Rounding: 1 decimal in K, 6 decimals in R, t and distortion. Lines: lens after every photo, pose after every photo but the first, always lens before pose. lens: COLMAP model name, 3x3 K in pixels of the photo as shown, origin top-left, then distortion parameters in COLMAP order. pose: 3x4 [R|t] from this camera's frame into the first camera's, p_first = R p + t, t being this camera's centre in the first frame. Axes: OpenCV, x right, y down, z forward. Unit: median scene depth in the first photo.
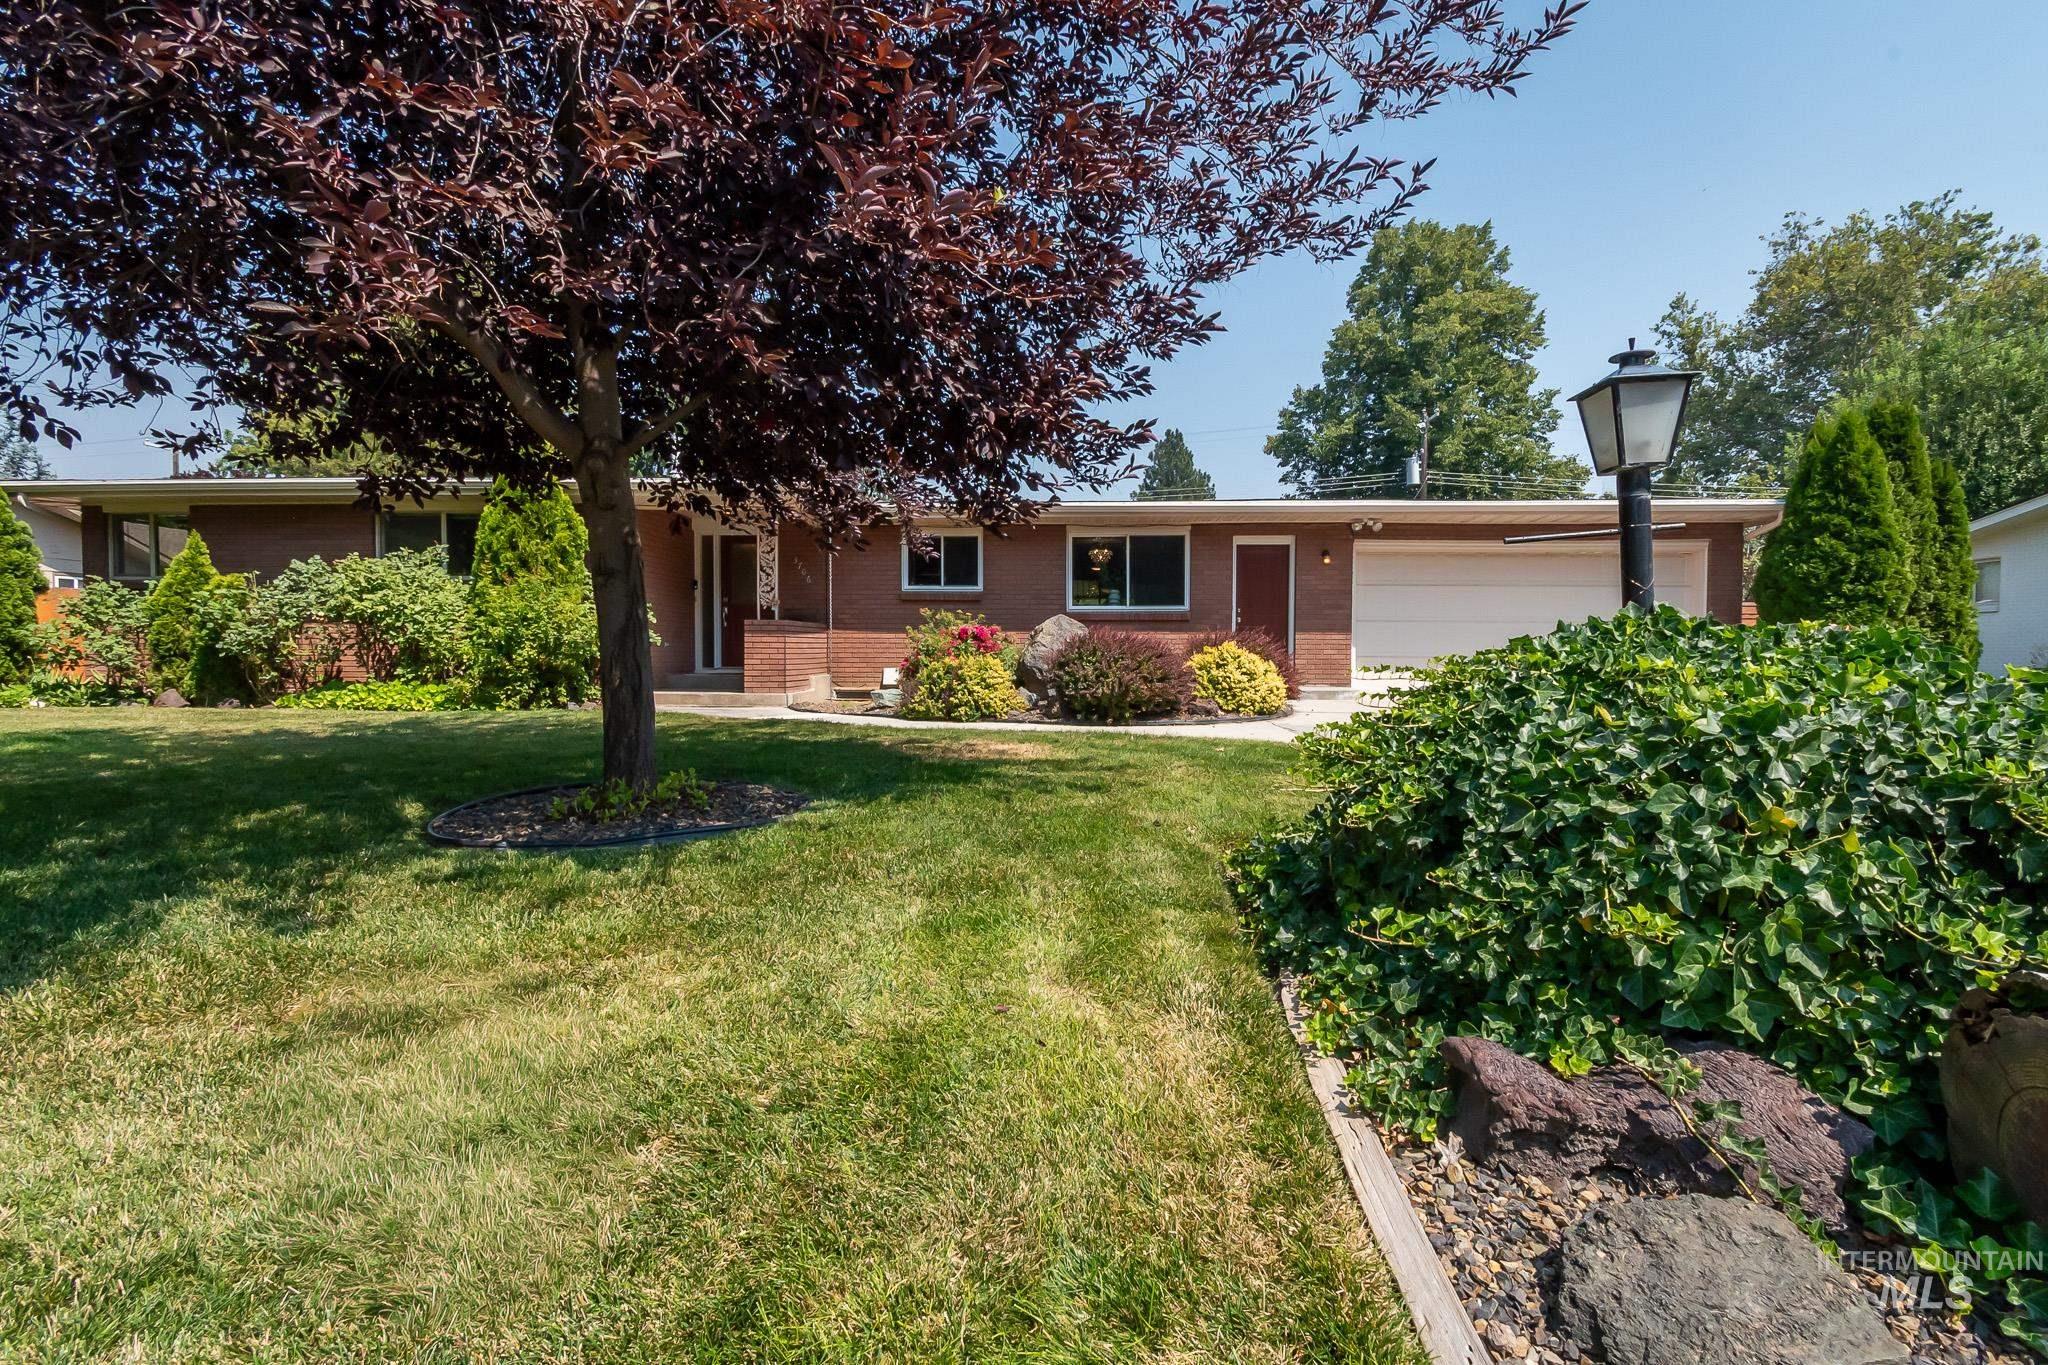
lens RADIAL K [[950.5, 0, 1024.0], [0, 950.5, 682.5], [0, 0, 1]] dist [-0.001616, -0.000963]
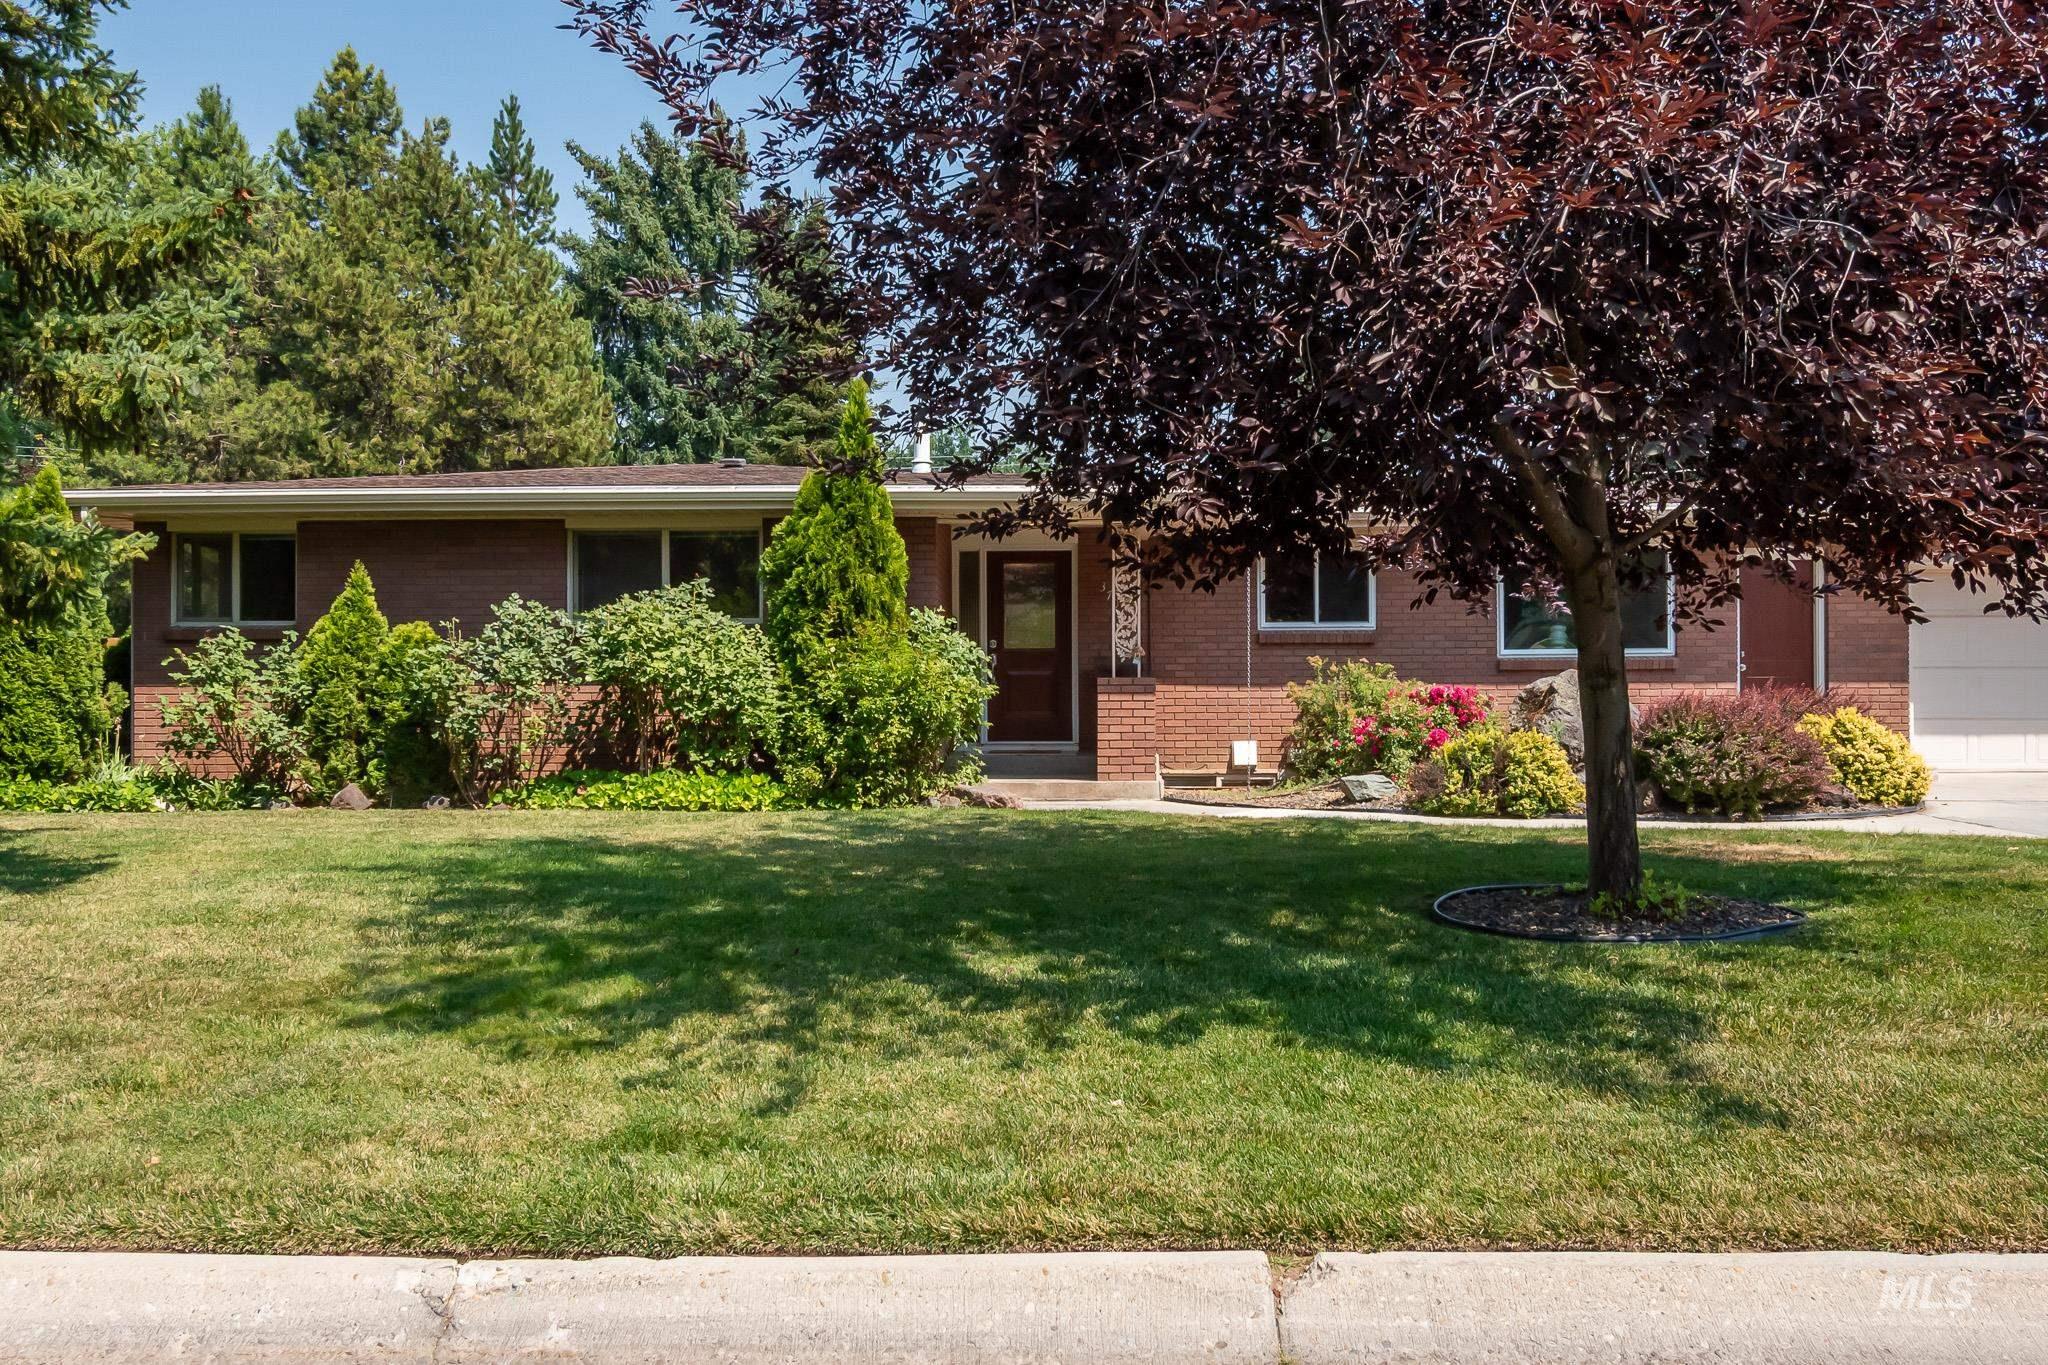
lens RADIAL K [[1708.4, 0, 1024.0], [0, 1708.4, 682.5], [0, 0, 1]] dist [0.001275, 0.000344]
pose [[0.999594, -0.007940, 0.027372, -0.367899], [0.008942, 0.999286, -0.036715, -0.015175], [-0.027061, 0.036944, 0.998951, -0.263597]]
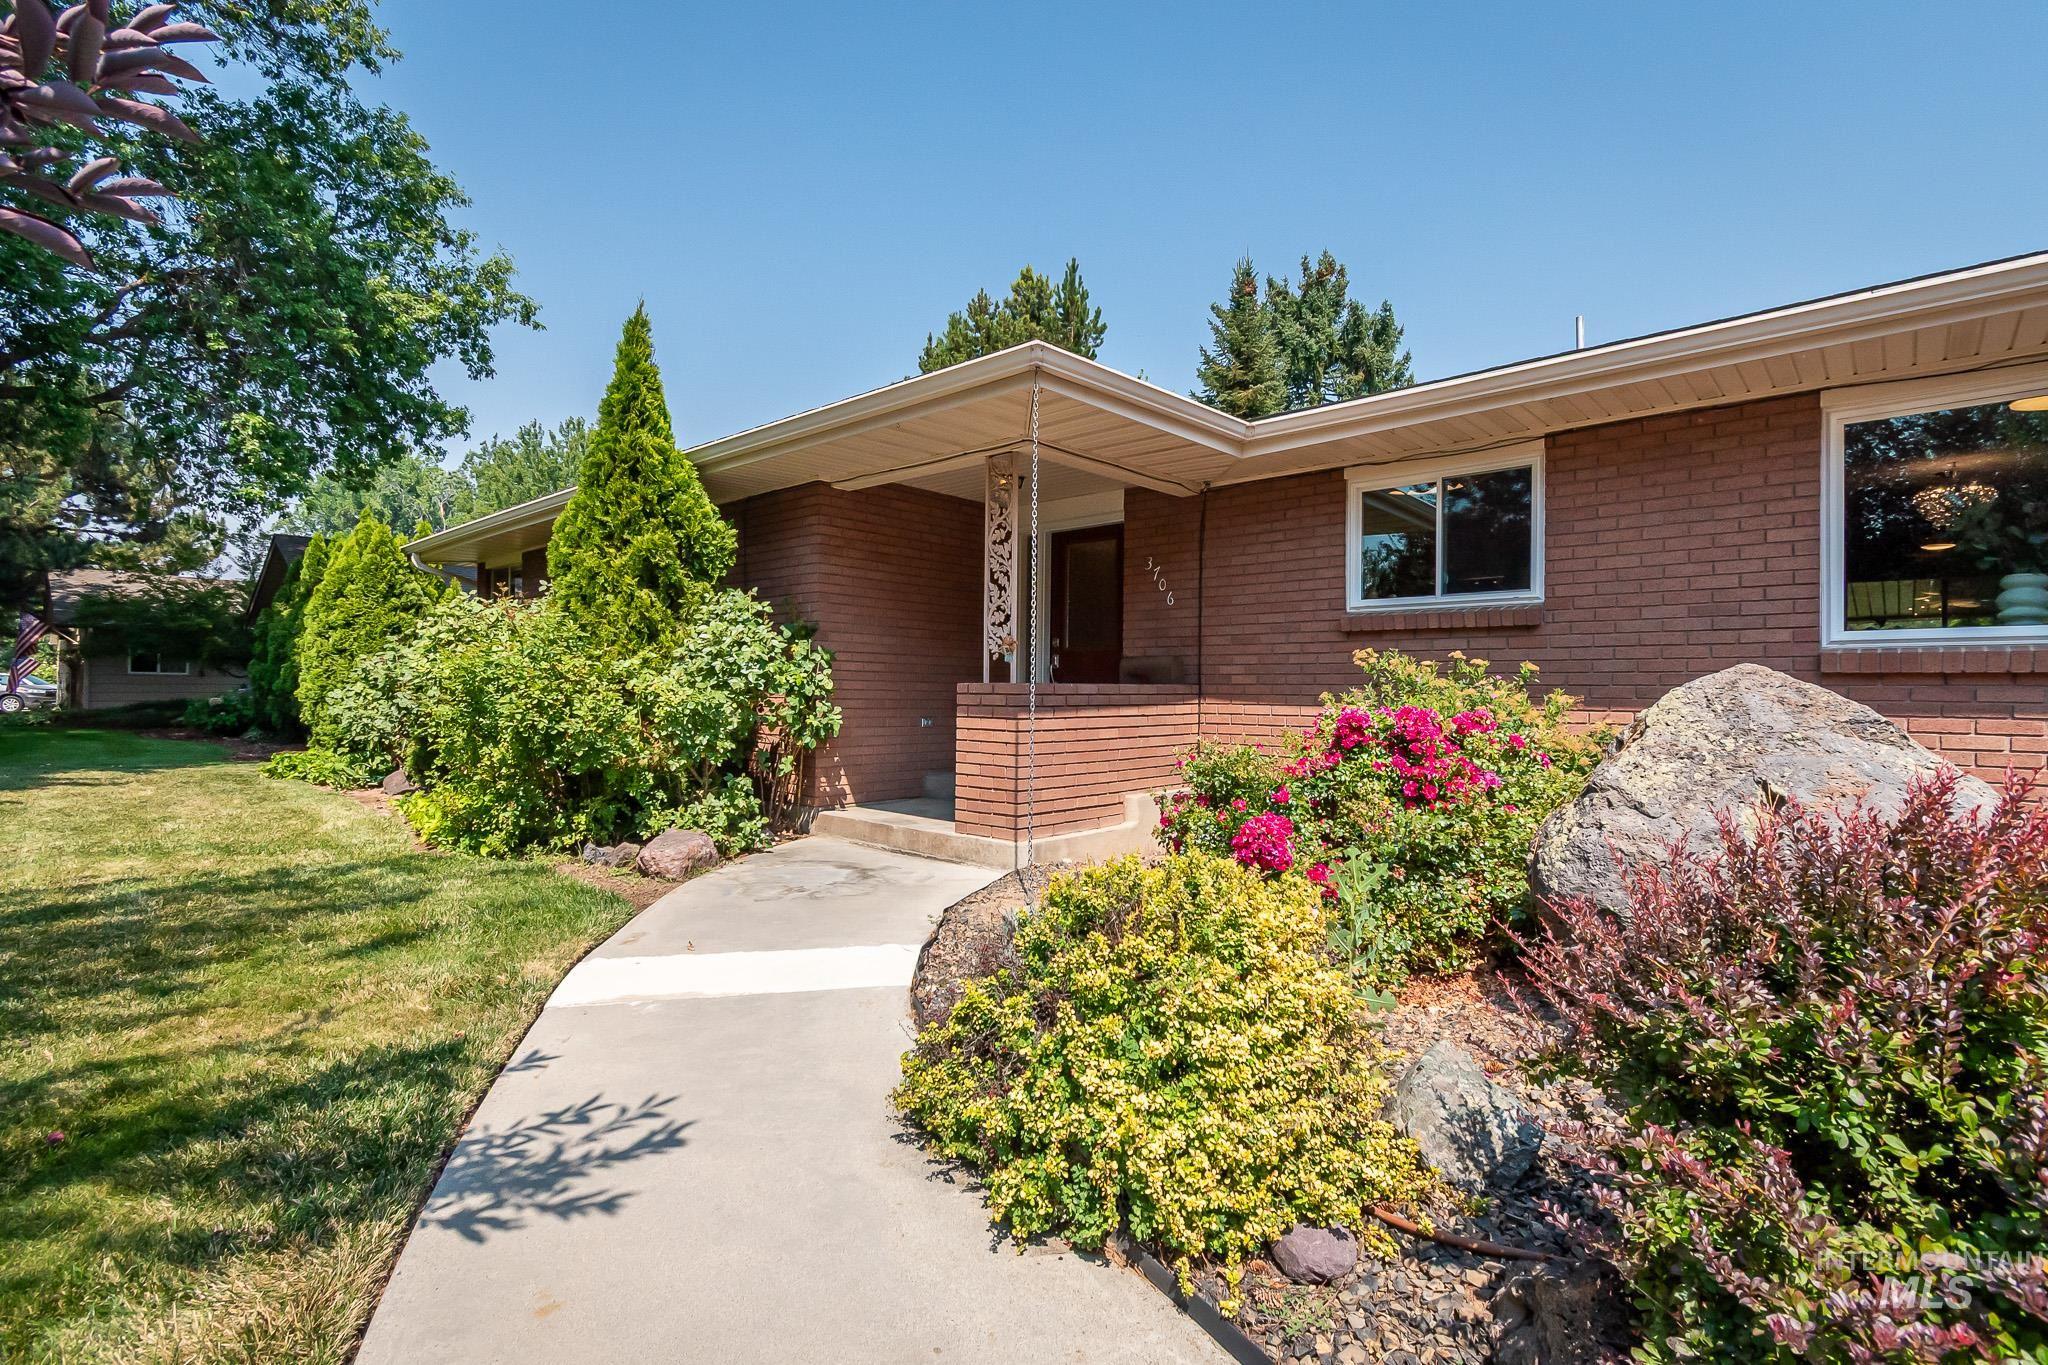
lens RADIAL K [[920.6, 0, 1089.8], [0, 920.6, 682.9], [0, 0, 1]] dist [0.000416, 0.000035]
pose [[0.785023, -0.000447, -0.619466, 0.047638], [-0.026174, 0.999083, -0.033889, -0.050411], [0.618913, 0.042818, 0.784292, 0.650826]]
